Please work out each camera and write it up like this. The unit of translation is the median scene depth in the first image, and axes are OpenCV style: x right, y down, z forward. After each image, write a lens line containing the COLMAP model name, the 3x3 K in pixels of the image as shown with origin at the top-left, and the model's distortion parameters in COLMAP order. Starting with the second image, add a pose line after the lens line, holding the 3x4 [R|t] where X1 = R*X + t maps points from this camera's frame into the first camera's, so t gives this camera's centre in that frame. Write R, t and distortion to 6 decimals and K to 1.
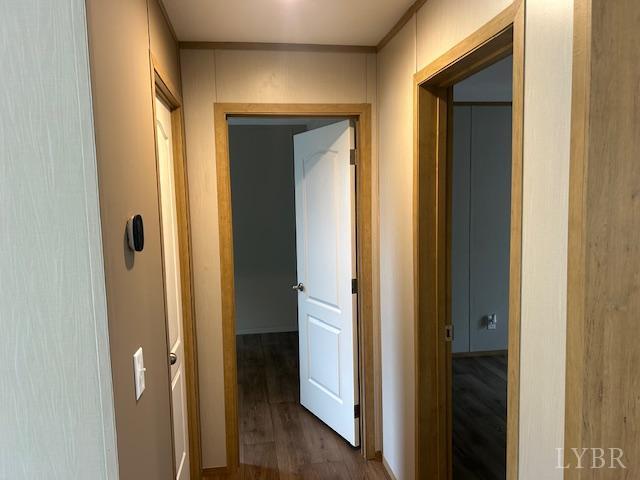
lens RADIAL K [[482.0, 0, 326.3], [0, 482.0, 239.2], [0, 0, 1]] dist [0.037745, -0.016383]
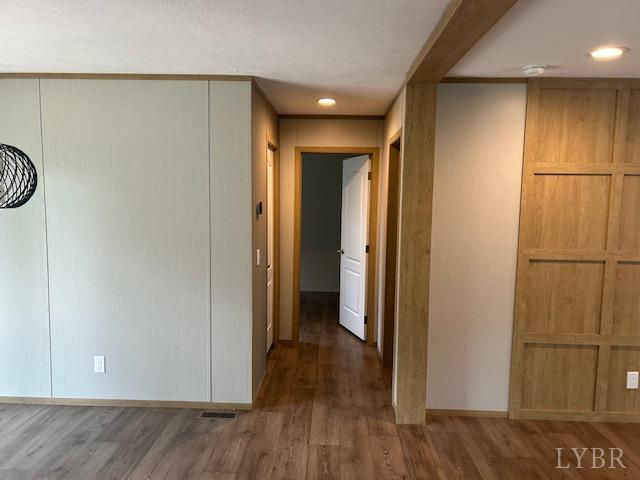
lens RADIAL K [[512.7, 0, 317.5], [0, 512.7, 241.5], [0, 0, 1]] dist [-0.008708, -0.009957]
pose [[0.976569, 0.056689, -0.207603, 0.272038], [-0.056028, 0.998388, 0.009064, 0.064882], [0.207782, 0.002780, 0.978171, -0.886215]]
